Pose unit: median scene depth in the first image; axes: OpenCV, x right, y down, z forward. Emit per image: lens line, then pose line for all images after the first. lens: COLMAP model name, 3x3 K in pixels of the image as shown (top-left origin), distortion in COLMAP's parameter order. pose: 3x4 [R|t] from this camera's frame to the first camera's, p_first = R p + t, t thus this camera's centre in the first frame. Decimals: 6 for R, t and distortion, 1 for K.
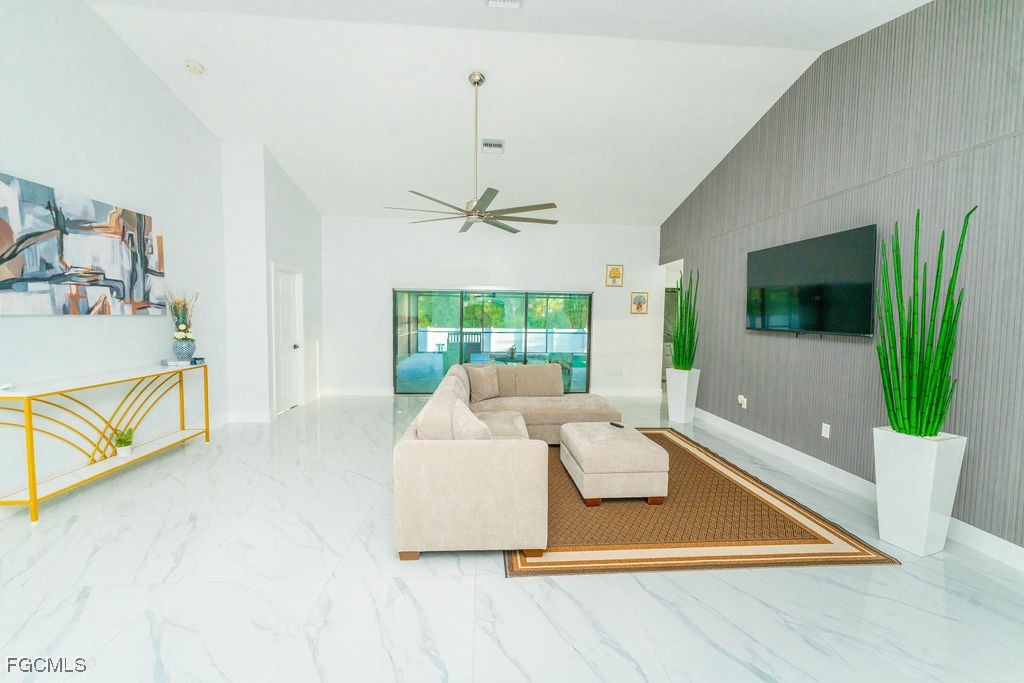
lens RADIAL K [[415.9, 0, 512.0], [0, 415.9, 341.5], [0, 0, 1]] dist [-0.000502, -0.000008]
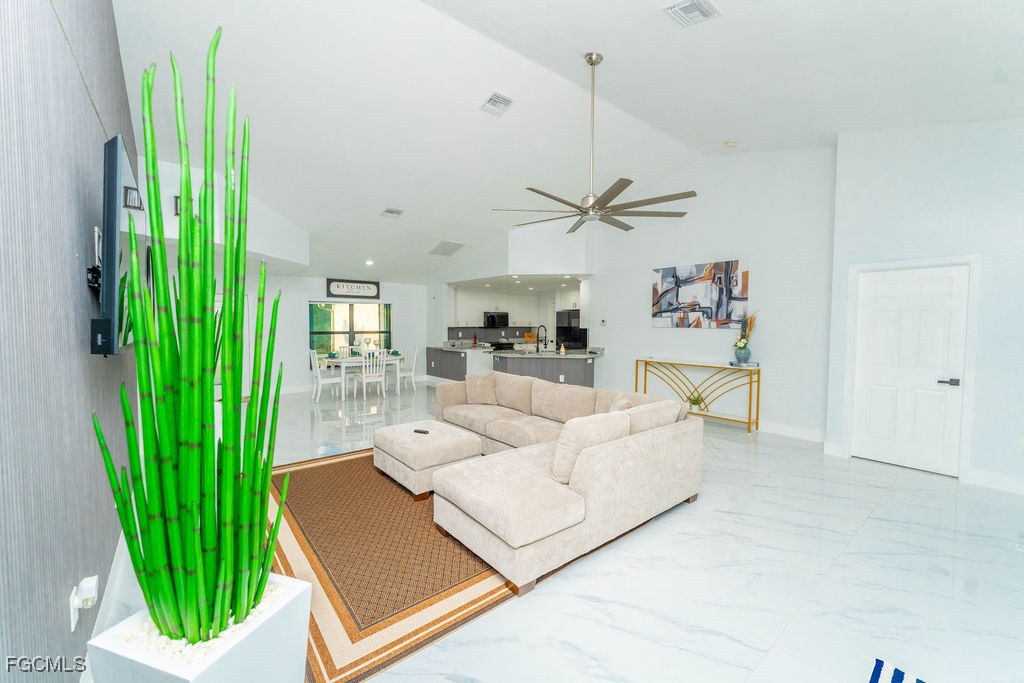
lens RADIAL K [[407.8, 0, 512.0], [0, 407.8, 341.5], [0, 0, 1]] dist [-0.000513, -0.000686]
pose [[-0.815686, 0.007830, -0.578441, 0.621071], [-0.053434, 0.994614, 0.088813, -0.111403], [0.576021, 0.103352, -0.810875, 1.842275]]
